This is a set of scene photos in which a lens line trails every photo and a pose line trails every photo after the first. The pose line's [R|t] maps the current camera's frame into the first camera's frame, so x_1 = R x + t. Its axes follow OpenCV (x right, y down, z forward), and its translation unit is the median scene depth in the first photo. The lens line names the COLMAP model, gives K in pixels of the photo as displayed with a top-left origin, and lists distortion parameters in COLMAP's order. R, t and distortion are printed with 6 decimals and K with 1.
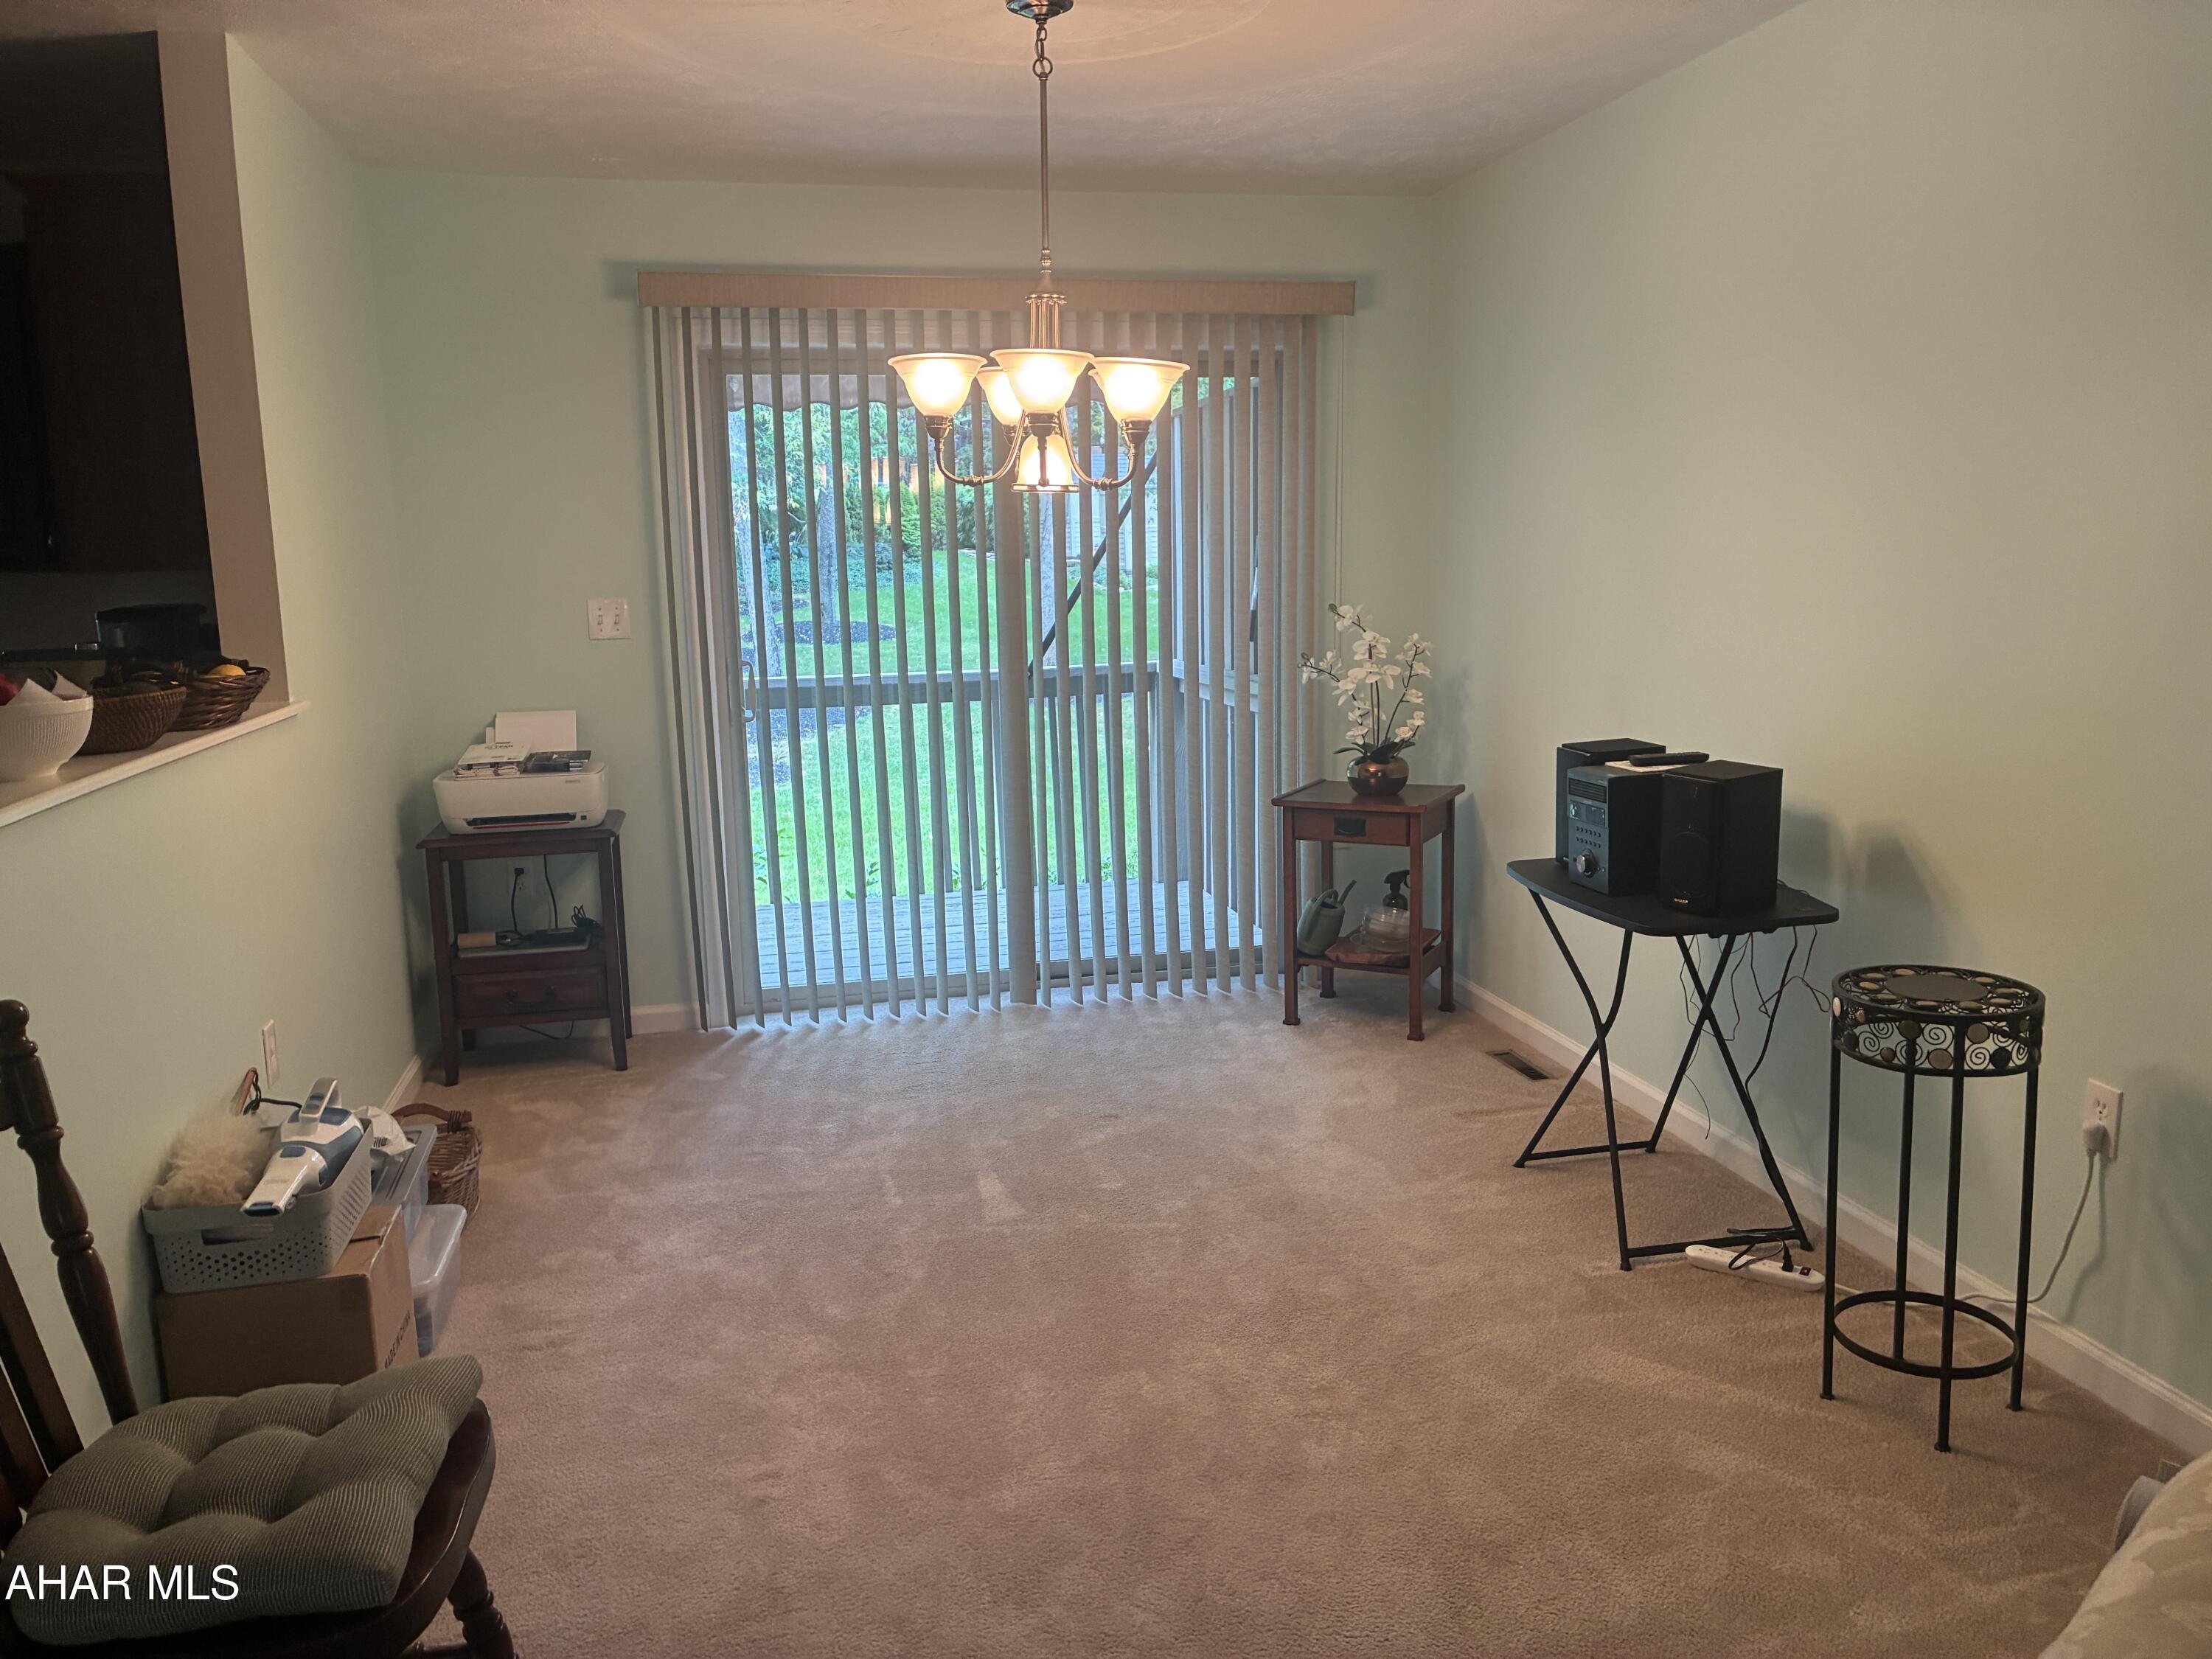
lens RADIAL K [[1705.5, 0, 1093.8], [0, 1705.5, 818.3], [0, 0, 1]] dist [0.002611, -0.002929]
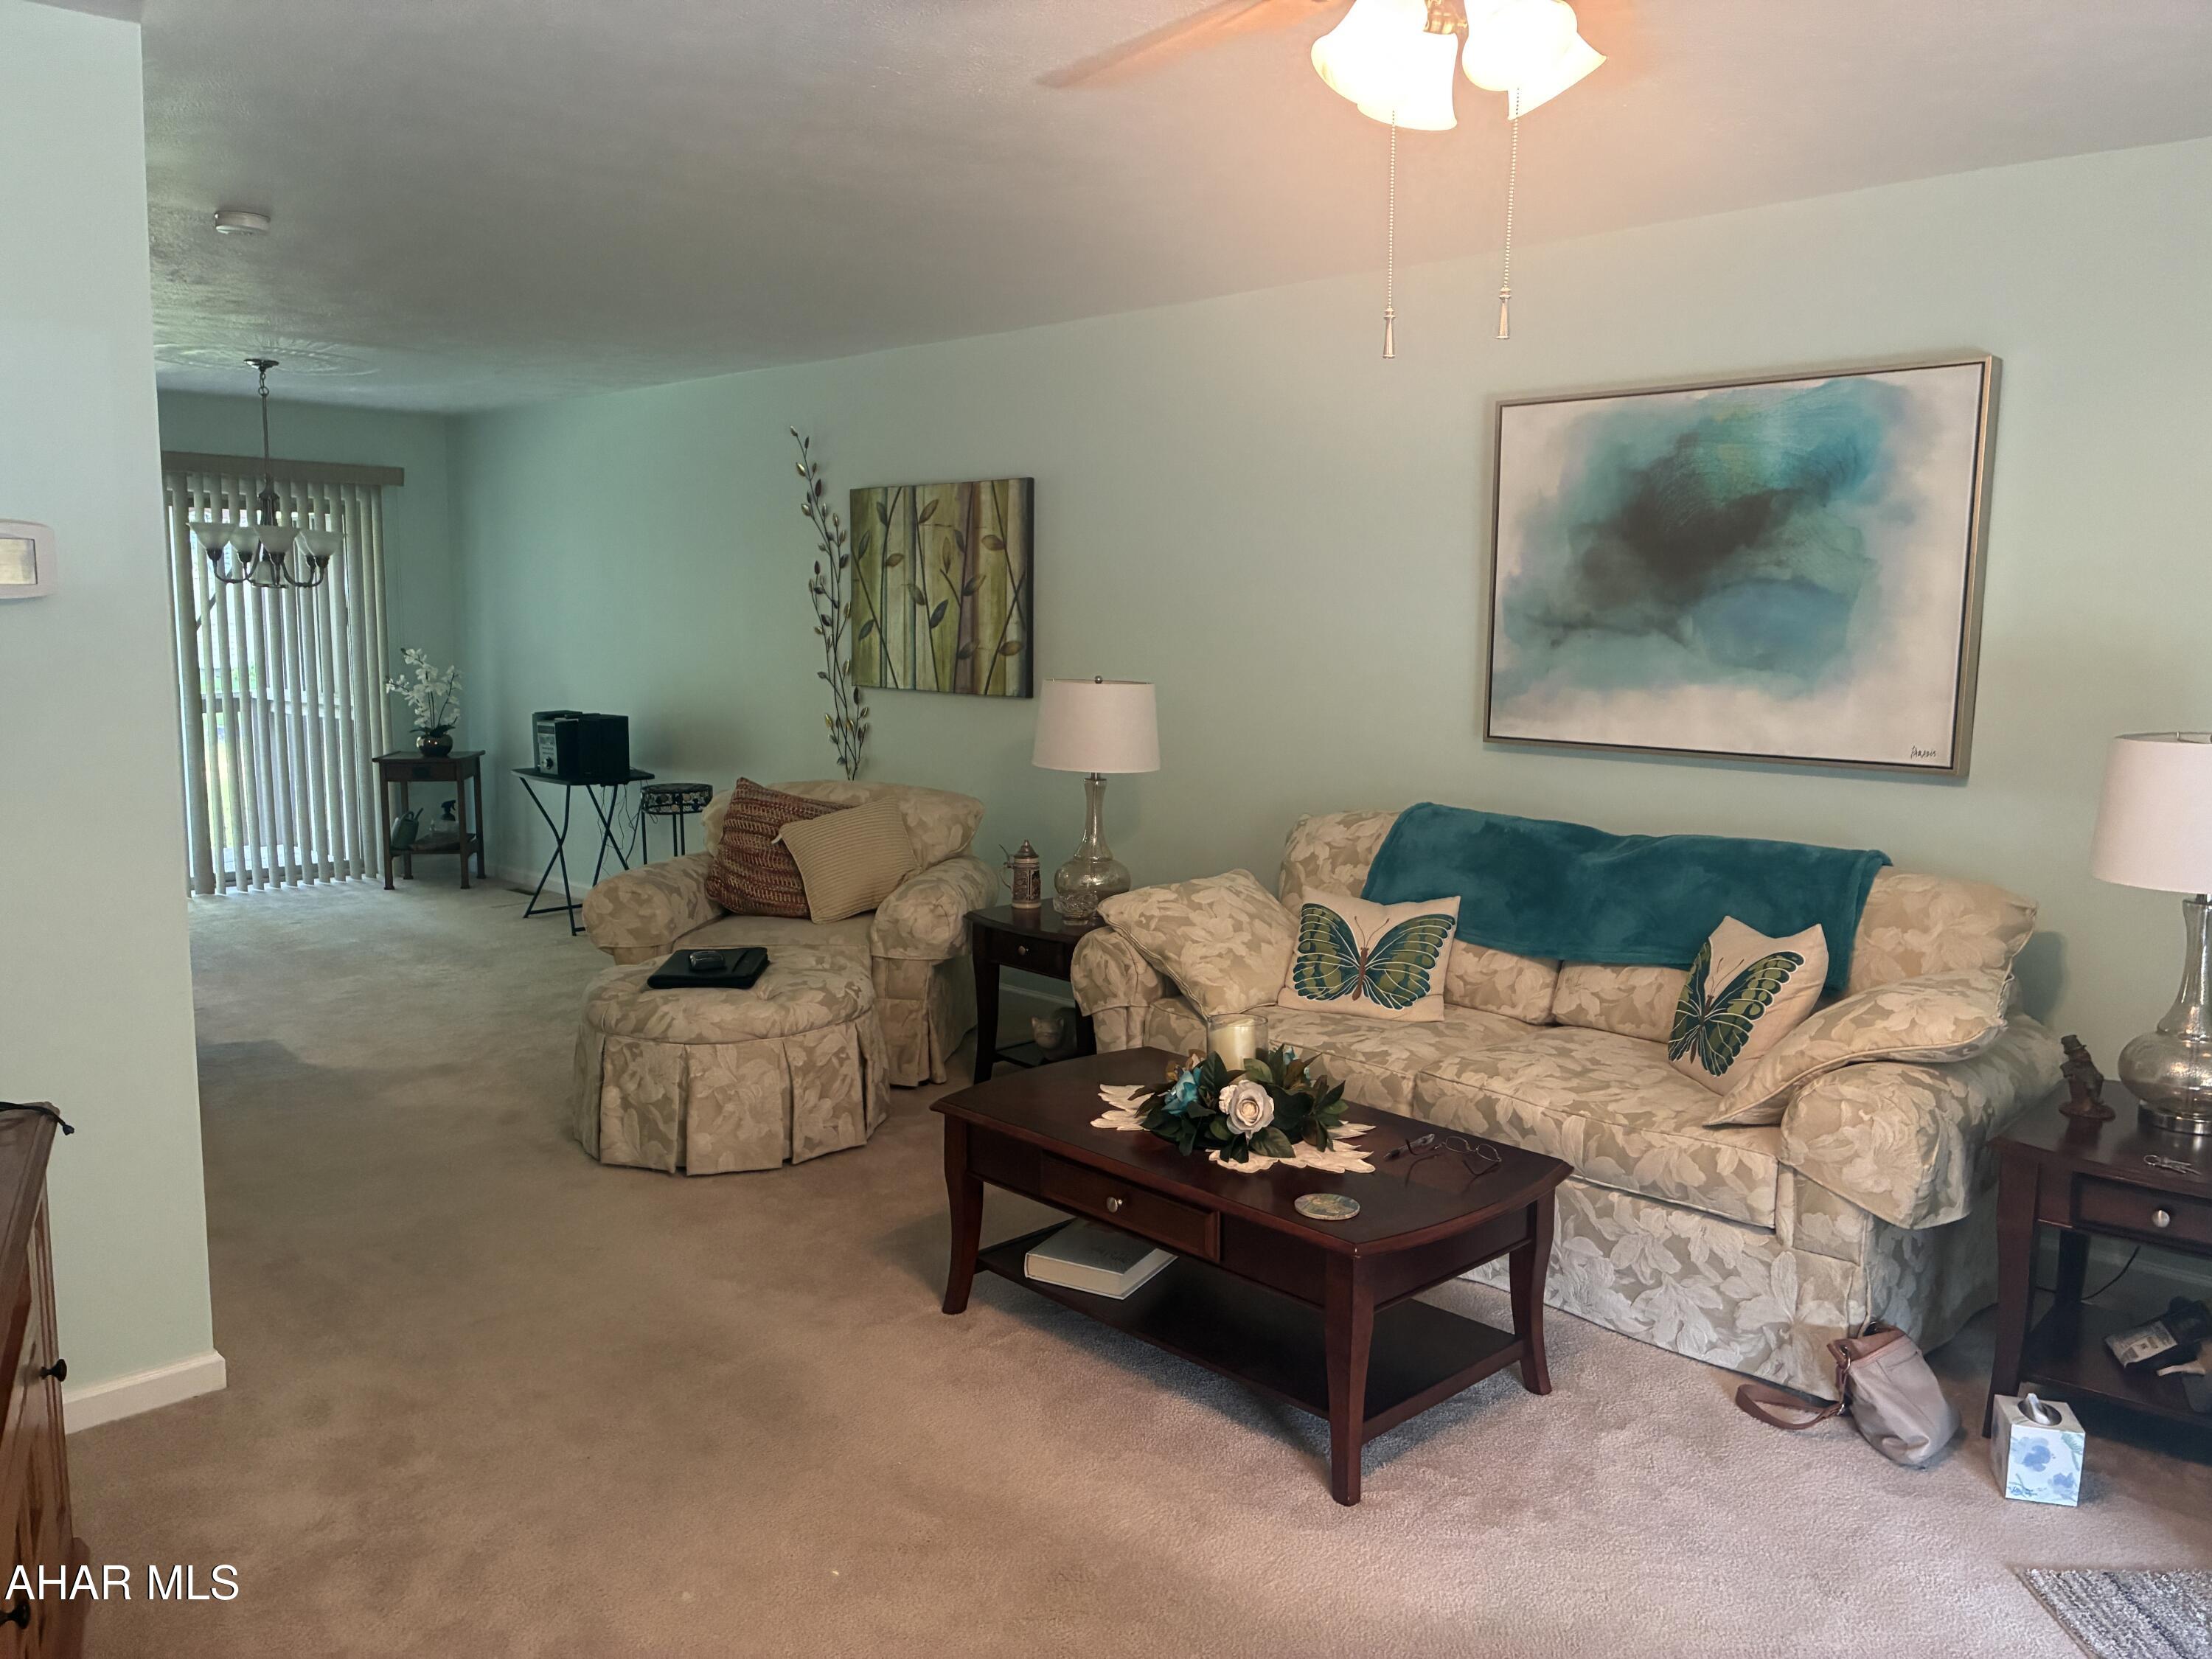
lens RADIAL K [[1705.5, 0, 1085.8], [0, 1705.5, 838.4], [0, 0, 1]] dist [0.002611, -0.002929]
pose [[0.841707, -0.050558, 0.537562, -0.234186], [0.066053, 0.997770, -0.009584, 0.139791], [-0.535879, 0.043575, 0.843170, -0.907730]]
